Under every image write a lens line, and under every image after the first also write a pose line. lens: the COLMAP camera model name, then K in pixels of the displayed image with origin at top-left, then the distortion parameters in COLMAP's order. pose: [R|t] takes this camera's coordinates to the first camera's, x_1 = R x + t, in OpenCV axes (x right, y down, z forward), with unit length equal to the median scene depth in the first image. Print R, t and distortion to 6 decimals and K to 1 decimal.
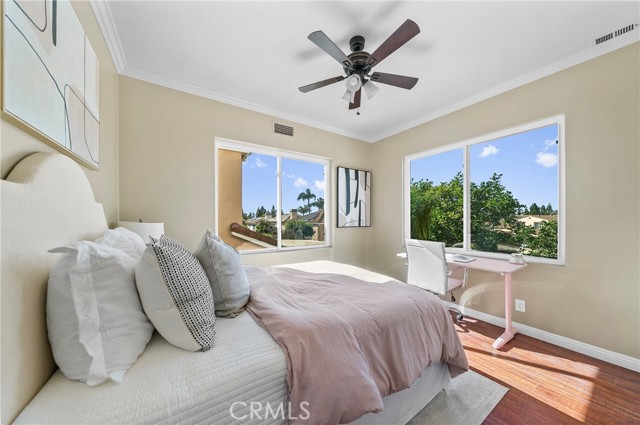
lens RADIAL K [[220.5, 0, 318.5], [0, 220.5, 218.9], [0, 0, 1]] dist [-0.001199, -0.000061]
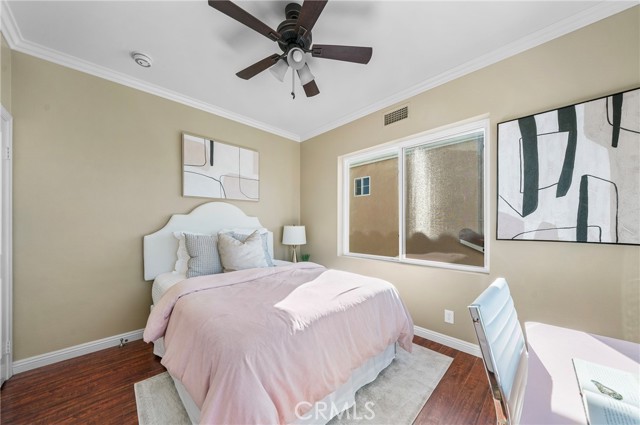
lens RADIAL K [[222.8, 0, 319.0], [0, 222.8, 226.4], [0, 0, 1]] dist [-0.002180, -0.000153]
pose [[0.194792, 0.005874, -0.980827, 0.506286], [0.000381, 0.999982, 0.006065, 0.003983], [0.980844, -0.001555, 0.194786, 0.459820]]
